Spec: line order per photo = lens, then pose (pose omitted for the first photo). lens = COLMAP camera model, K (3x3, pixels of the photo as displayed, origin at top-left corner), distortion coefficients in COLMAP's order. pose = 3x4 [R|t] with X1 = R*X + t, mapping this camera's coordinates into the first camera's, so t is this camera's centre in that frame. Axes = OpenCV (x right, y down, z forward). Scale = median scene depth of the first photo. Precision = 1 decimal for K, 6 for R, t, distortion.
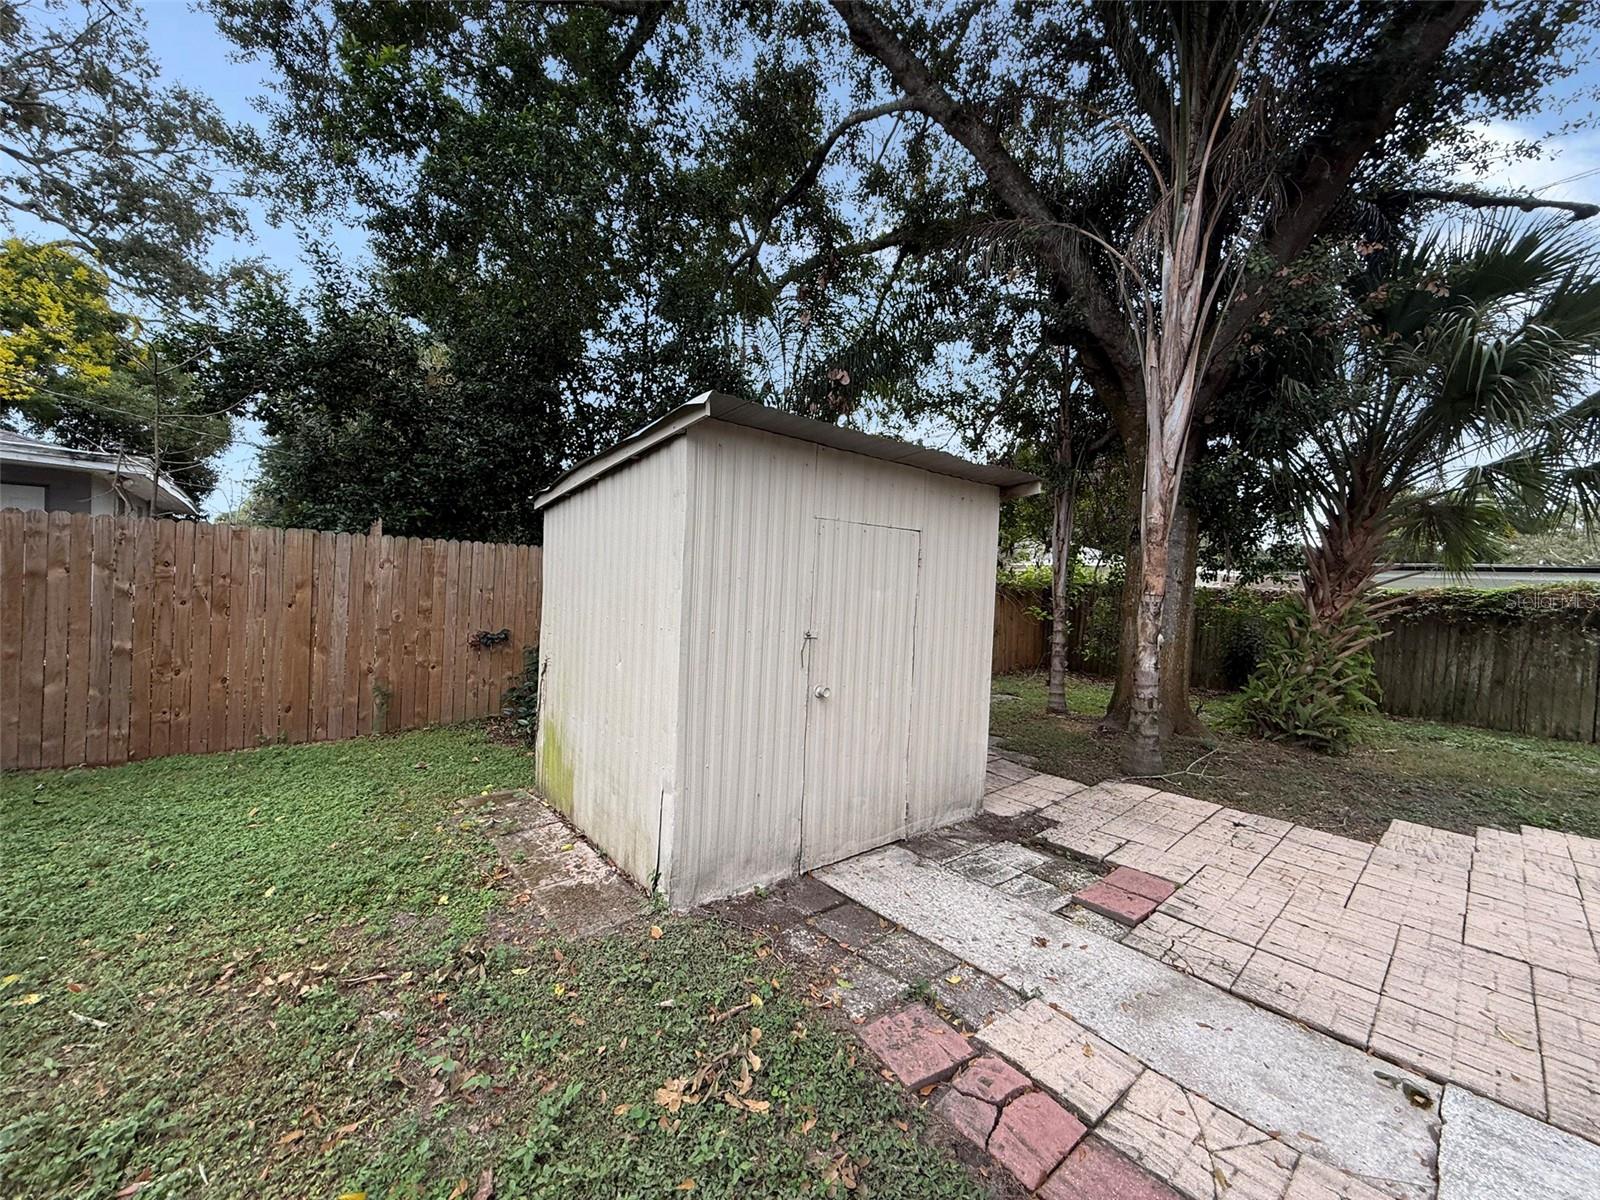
lens RADIAL K [[656.6, 0, 788.5], [0, 656.6, 601.2], [0, 0, 1]] dist [-0.002274, -0.000133]
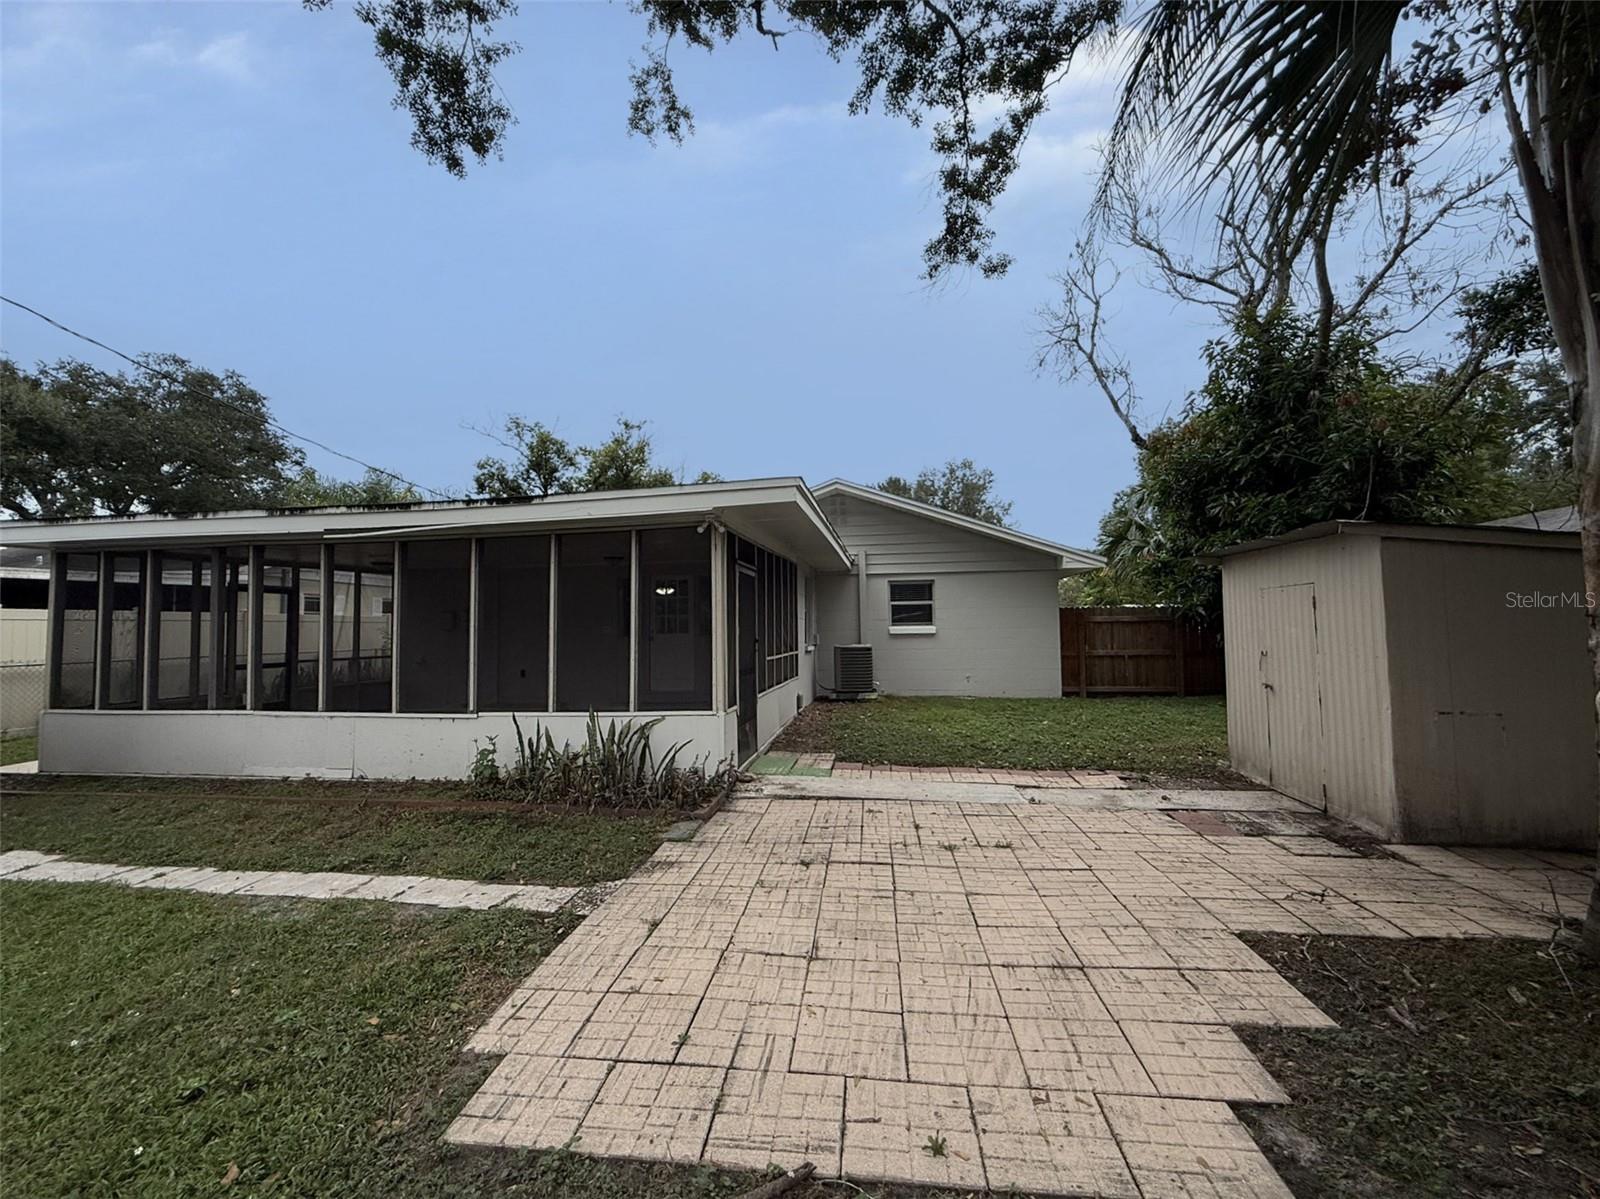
lens RADIAL K [[656.6, 0, 788.5], [0, 656.6, 600.7], [0, 0, 1]] dist [-0.002274, -0.000133]
pose [[-0.761667, -0.069458, -0.644235, 1.848068], [-0.051861, 0.997583, -0.046240, 0.050044], [0.645890, -0.001809, -0.763429, 1.278099]]
